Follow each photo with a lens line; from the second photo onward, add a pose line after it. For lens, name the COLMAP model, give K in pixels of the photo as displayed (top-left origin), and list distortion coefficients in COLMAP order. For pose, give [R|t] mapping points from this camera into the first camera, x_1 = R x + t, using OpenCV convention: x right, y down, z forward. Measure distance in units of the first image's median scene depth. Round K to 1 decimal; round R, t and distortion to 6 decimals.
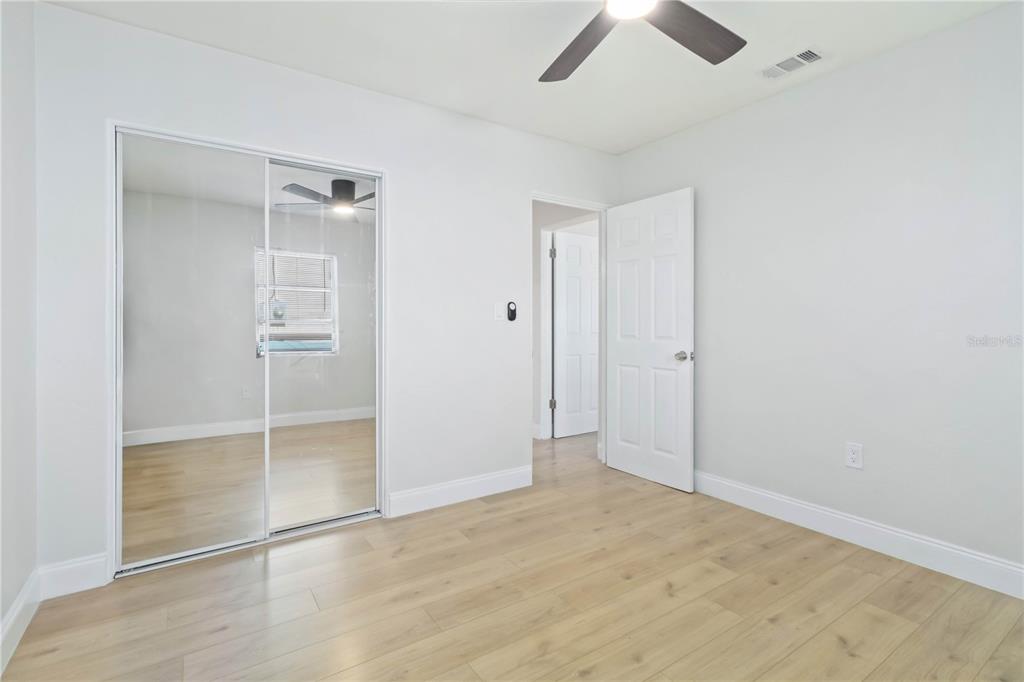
lens RADIAL K [[484.5, 0, 505.3], [0, 484.5, 337.0], [0, 0, 1]] dist [-0.002650, 0.000997]
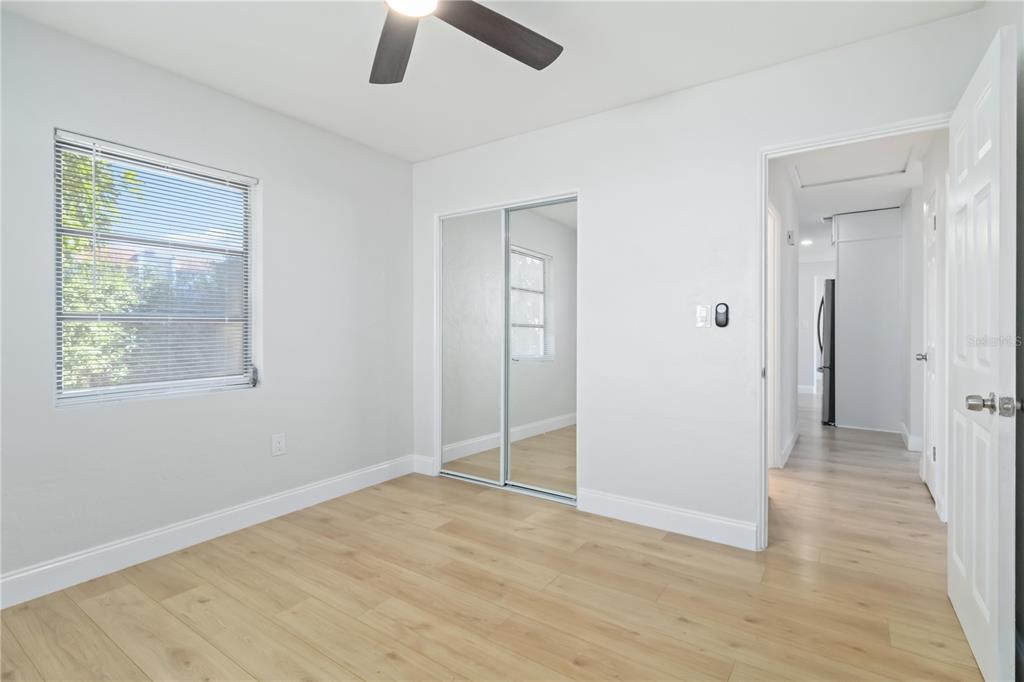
lens RADIAL K [[484.5, 0, 542.6], [0, 484.5, 339.6], [0, 0, 1]] dist [-0.002650, 0.000997]
pose [[0.386162, 0.018639, -0.922243, 0.827090], [-0.029280, 0.999540, 0.007940, -0.013883], [0.921966, 0.023937, 0.386530, 0.574339]]
